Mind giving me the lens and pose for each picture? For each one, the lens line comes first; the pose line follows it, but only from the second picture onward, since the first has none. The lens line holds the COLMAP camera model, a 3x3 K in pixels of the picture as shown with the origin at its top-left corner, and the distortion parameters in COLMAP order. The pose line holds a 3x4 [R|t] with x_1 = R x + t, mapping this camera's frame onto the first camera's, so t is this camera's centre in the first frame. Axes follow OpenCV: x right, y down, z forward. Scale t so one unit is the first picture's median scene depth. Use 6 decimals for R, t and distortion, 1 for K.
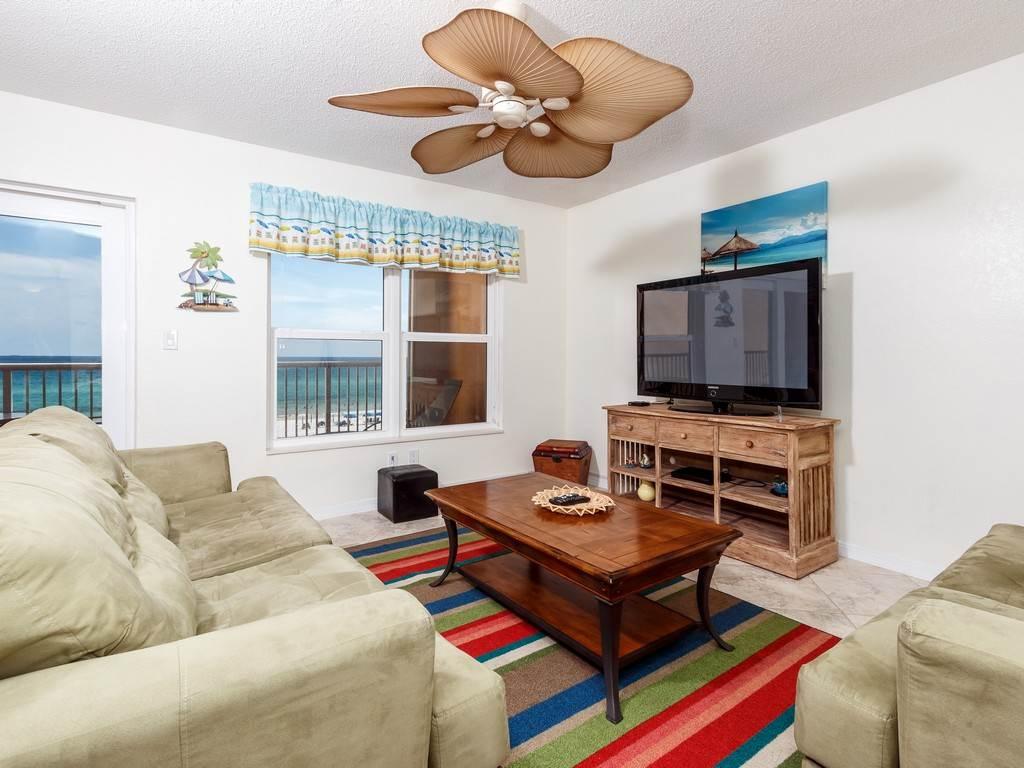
lens RADIAL K [[538.6, 0, 512.5], [0, 538.6, 378.2], [0, 0, 1]] dist [0.017788, 0.000630]
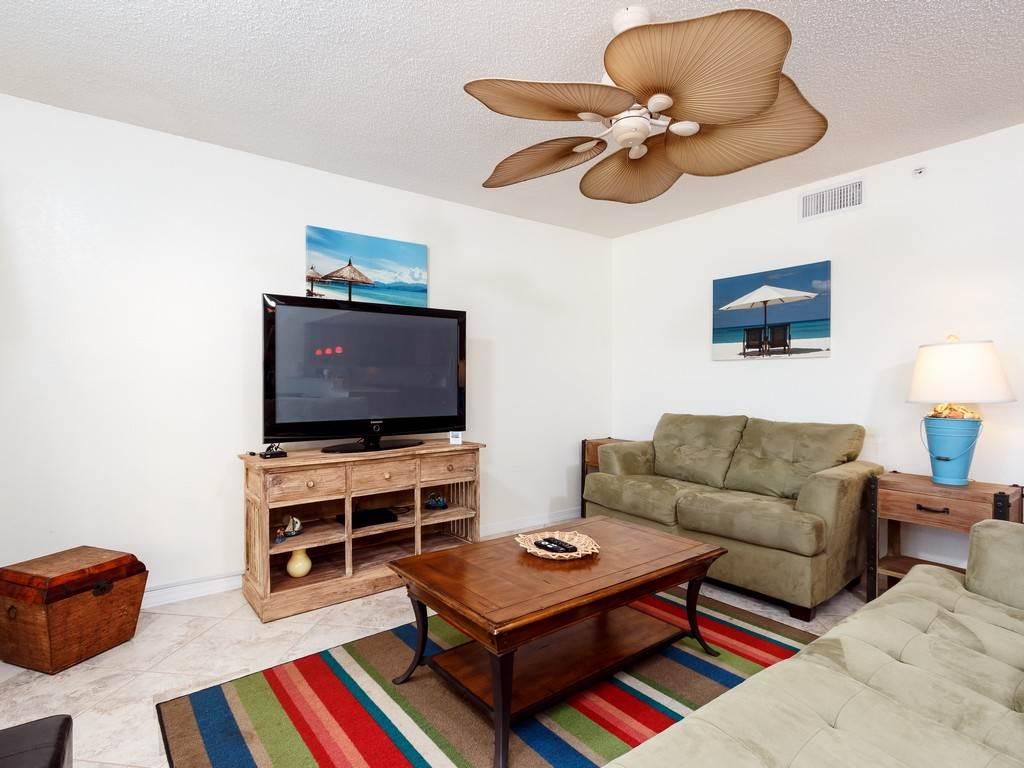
lens RADIAL K [[538.6, 0, 513.1], [0, 538.6, 383.4], [0, 0, 1]] dist [0.017788, 0.000630]
pose [[-0.036539, 0.003731, 0.999325, -0.580074], [0.043573, 0.999048, -0.002137, -0.037508], [-0.998382, 0.043466, -0.036667, 0.776298]]
